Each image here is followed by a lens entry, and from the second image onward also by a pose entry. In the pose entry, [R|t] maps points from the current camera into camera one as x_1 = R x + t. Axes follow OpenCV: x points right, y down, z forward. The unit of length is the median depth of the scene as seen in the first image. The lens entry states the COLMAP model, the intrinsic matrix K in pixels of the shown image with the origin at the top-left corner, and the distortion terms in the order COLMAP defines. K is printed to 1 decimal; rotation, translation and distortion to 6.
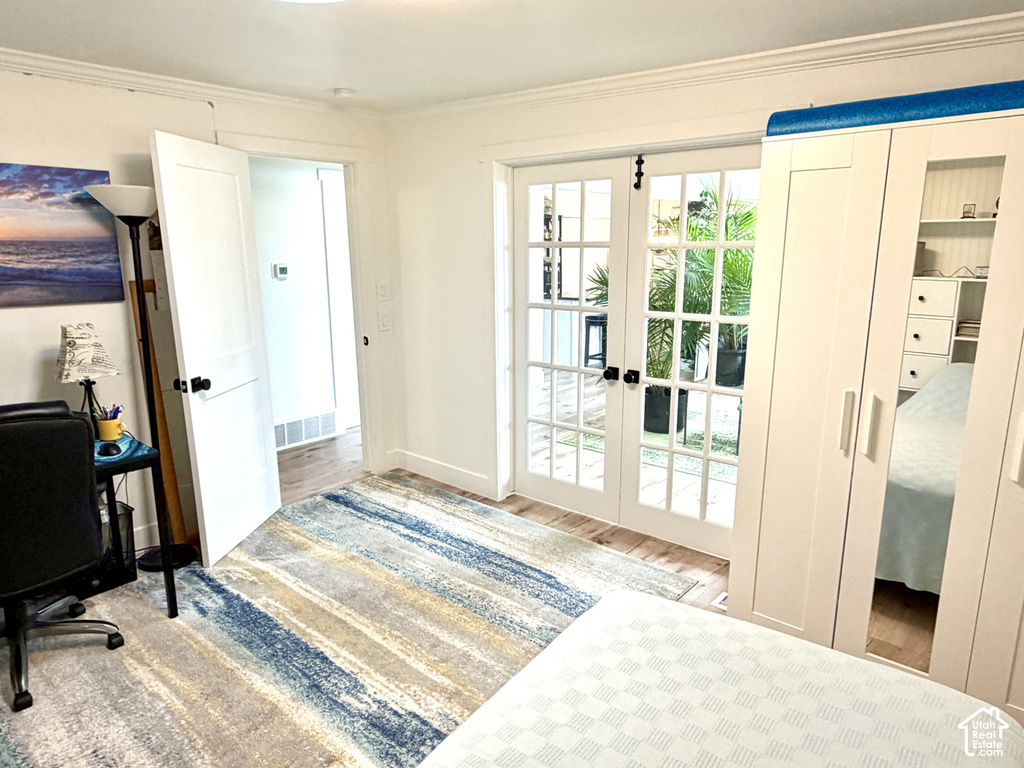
lens RADIAL K [[655.9, 0, 511.9], [0, 655.9, 388.4], [0, 0, 1]] dist [-0.000340, 0.001057]
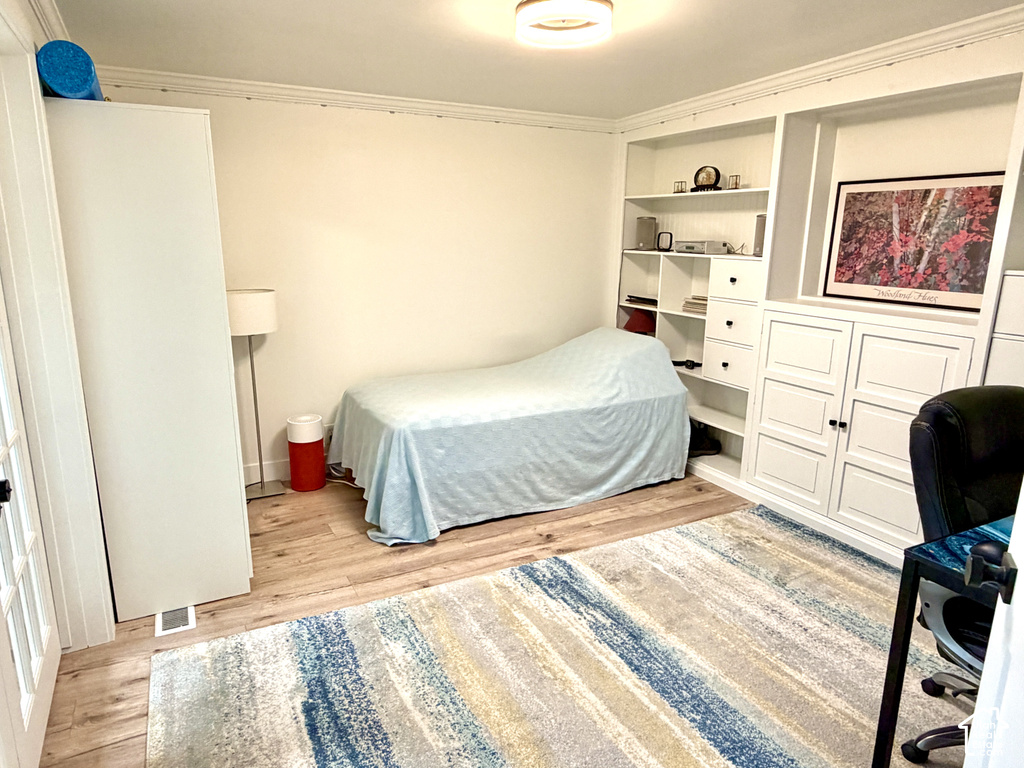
lens RADIAL K [[655.9, 0, 510.2], [0, 655.9, 380.4], [0, 0, 1]] dist [-0.000340, 0.001057]
pose [[-0.931350, -0.081888, 0.354797, -0.434445], [0.075572, 0.909697, 0.408339, -0.346949], [-0.356196, 0.407119, -0.841058, 1.712185]]
